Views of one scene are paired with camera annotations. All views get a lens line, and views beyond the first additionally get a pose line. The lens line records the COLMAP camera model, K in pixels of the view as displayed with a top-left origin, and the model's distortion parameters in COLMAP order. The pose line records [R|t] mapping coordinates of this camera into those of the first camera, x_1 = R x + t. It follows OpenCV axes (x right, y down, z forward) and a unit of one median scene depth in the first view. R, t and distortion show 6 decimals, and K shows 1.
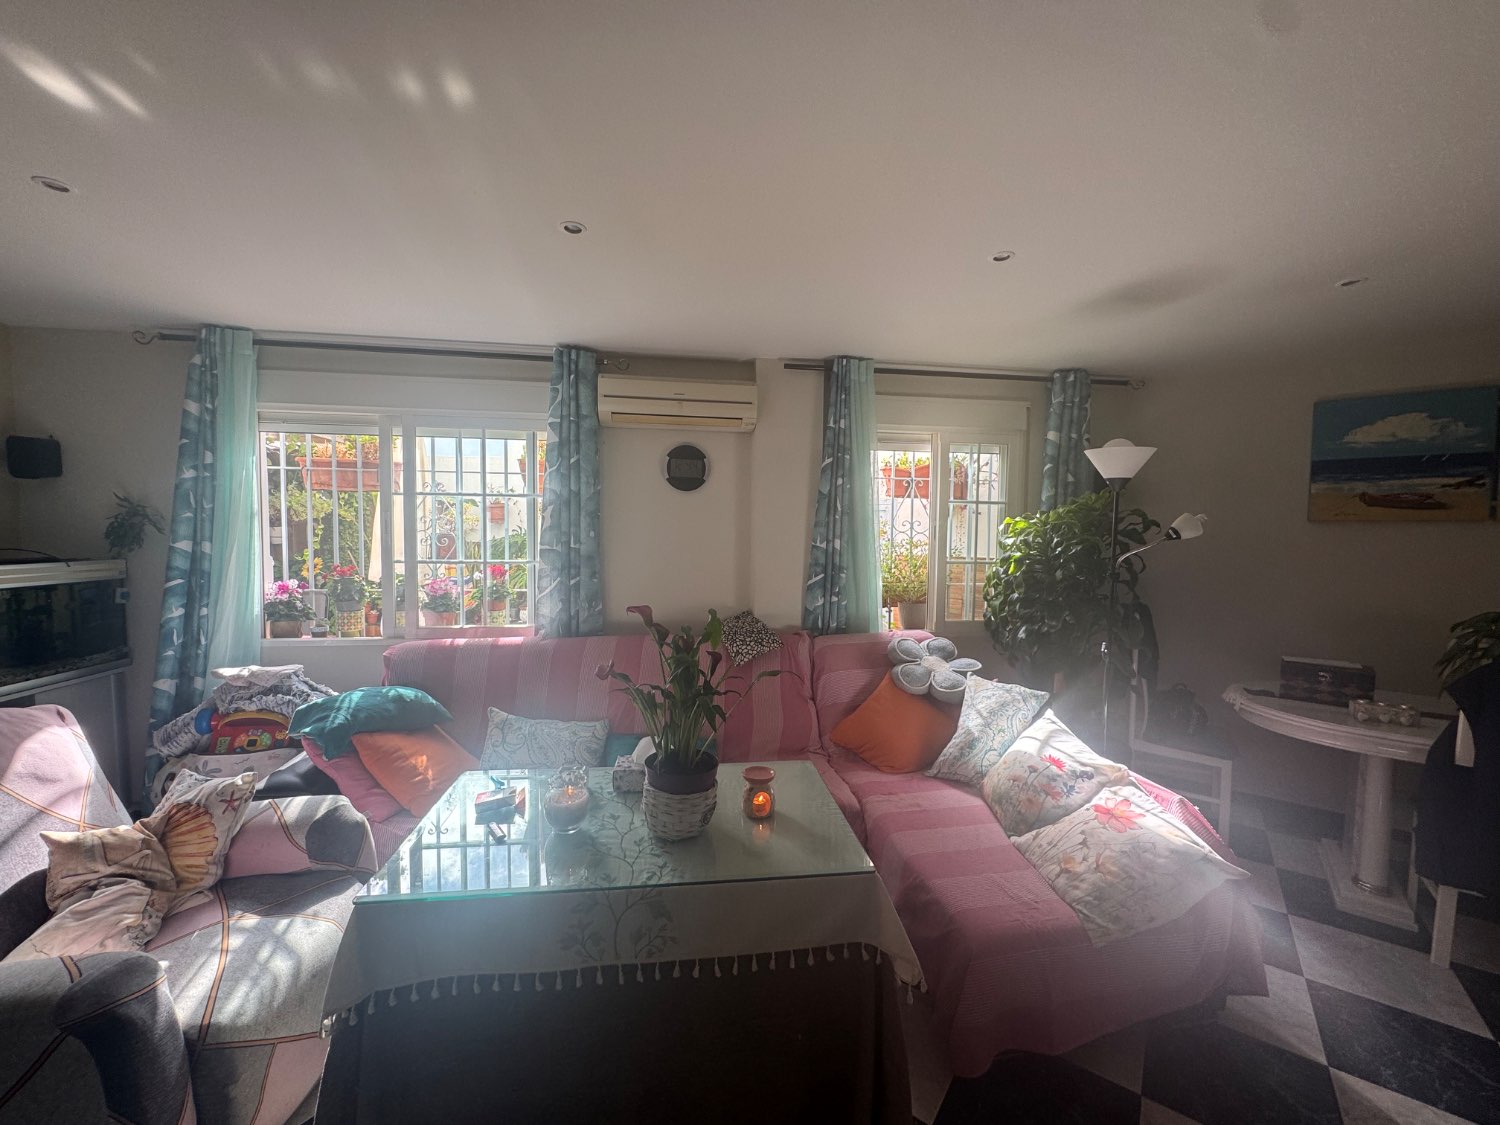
lens RADIAL K [[600.0, 0, 751.4], [0, 600.0, 560.6], [0, 0, 1]] dist [-0.001450, -0.000153]
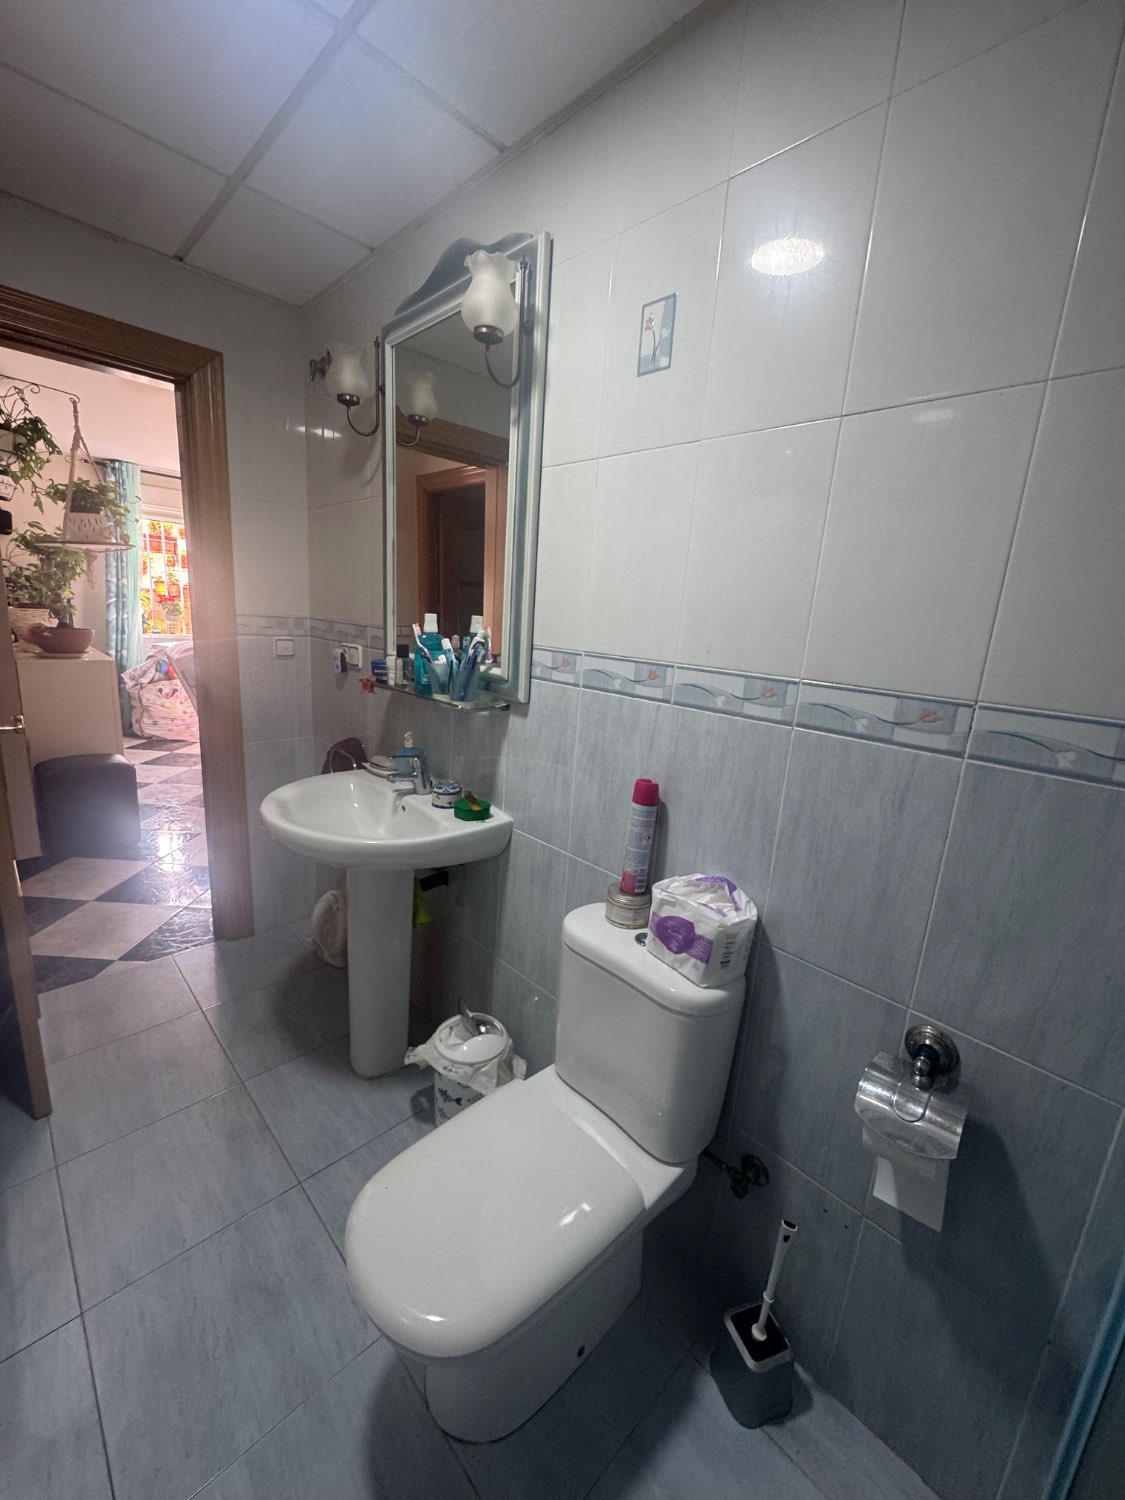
lens RADIAL K [[600.0, 0, 564.1], [0, 600.0, 744.4], [0, 0, 1]] dist [-0.001450, -0.000153]
pose [[0.807419, -0.087064, 0.583519, -0.853155], [-0.027130, 0.982526, 0.184138, 0.089456], [-0.589354, -0.164508, 0.790948, -1.308425]]
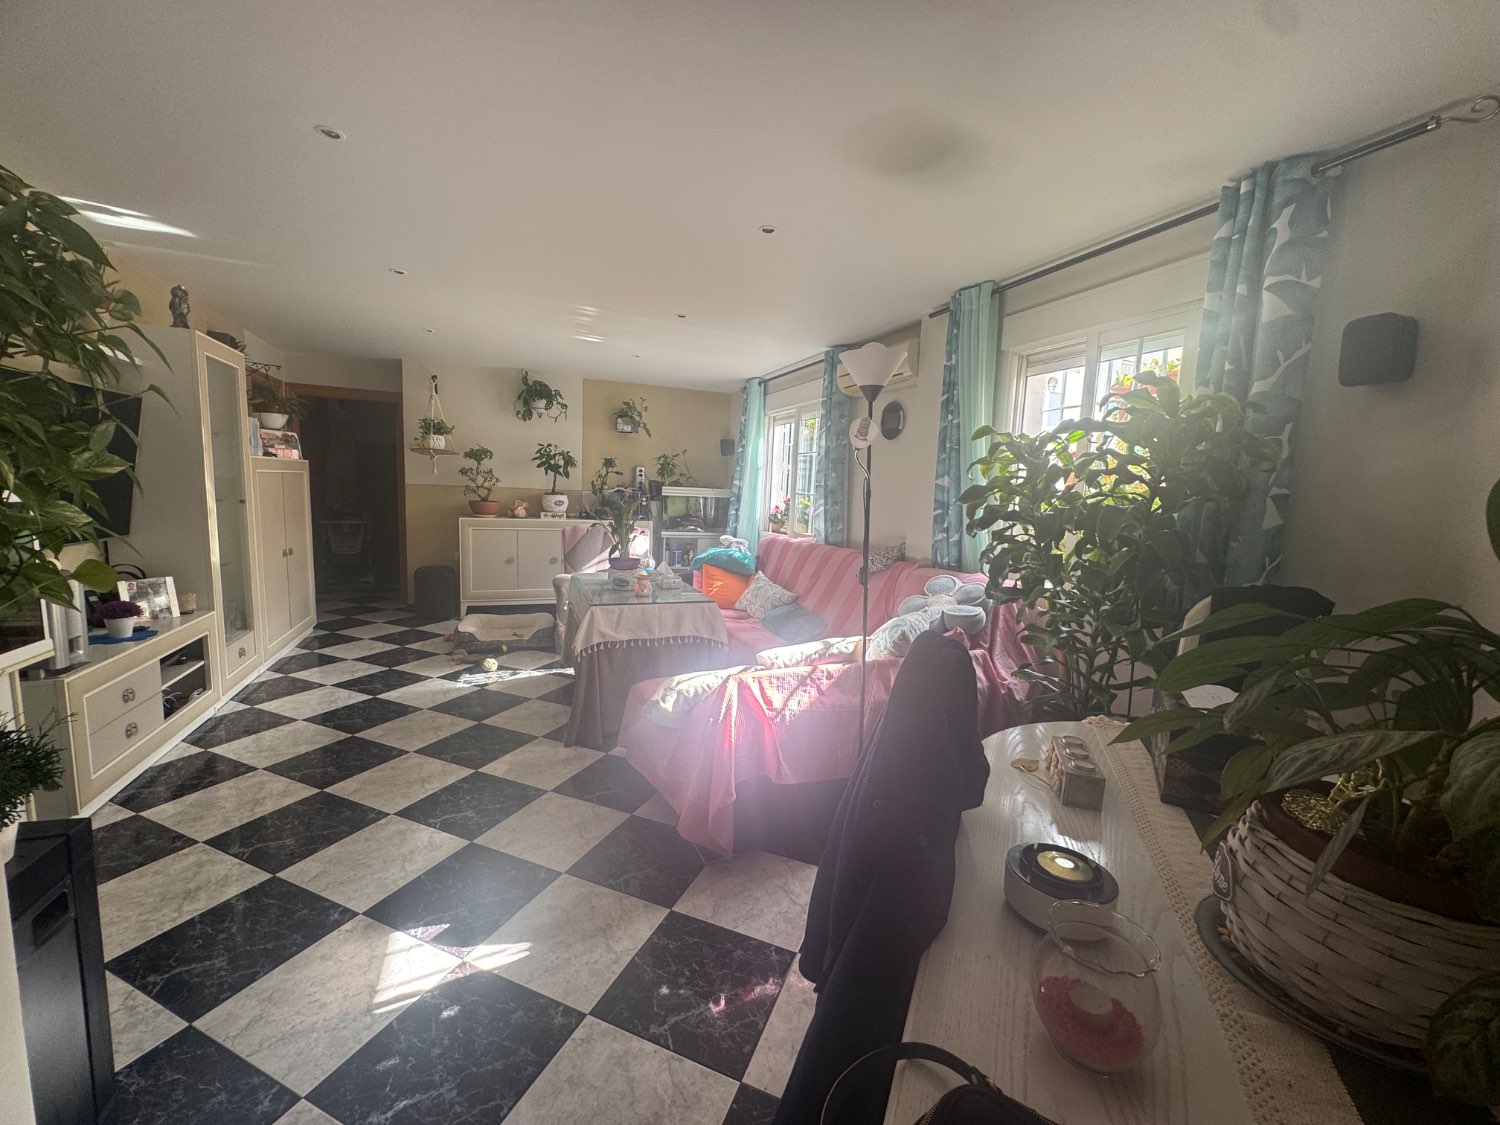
lens RADIAL K [[600.0, 0, 747.2], [0, 600.0, 565.9], [0, 0, 1]] dist [-0.001450, -0.000153]
pose [[0.240931, 0.122895, -0.962730, 1.124733], [-0.086278, 0.990735, 0.104879, 0.039831], [0.966700, 0.057793, 0.249302, 0.456808]]
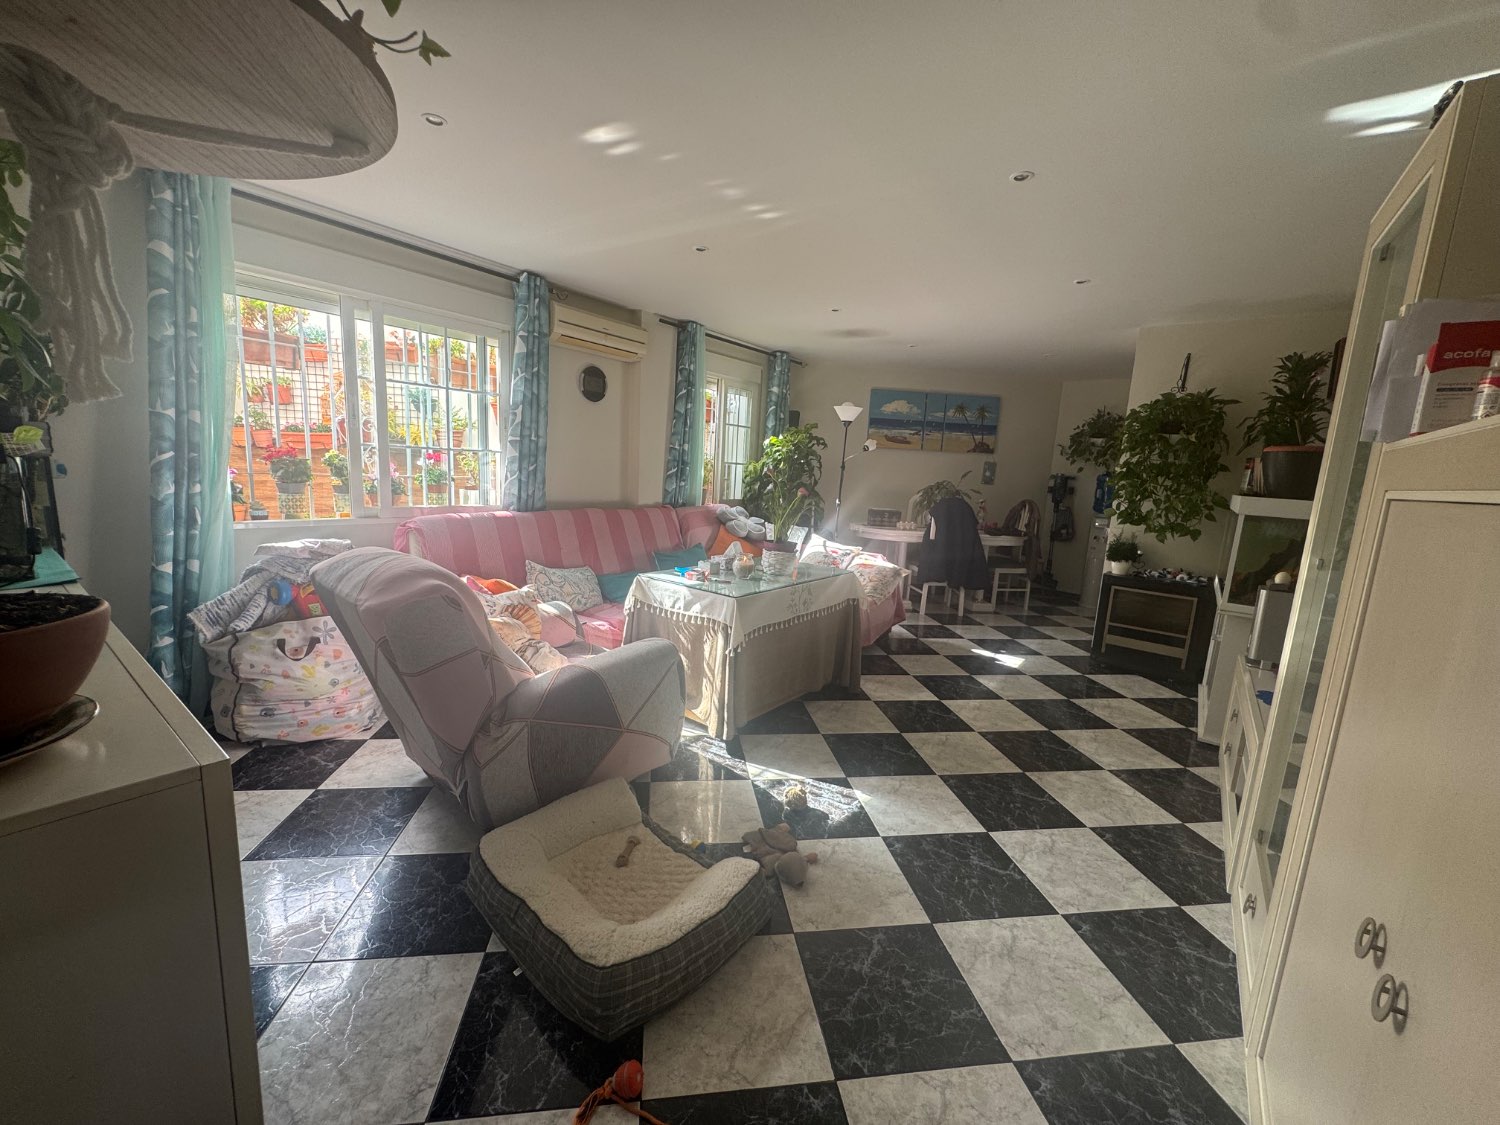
lens RADIAL K [[600.0, 0, 752.6], [0, 600.0, 561.1], [0, 0, 1]] dist [-0.001450, -0.000153]
pose [[0.705055, -0.086187, 0.703896, -0.883454], [-0.010105, 0.991265, 0.131494, 0.060146], [-0.709081, -0.099823, 0.698026, -0.229878]]
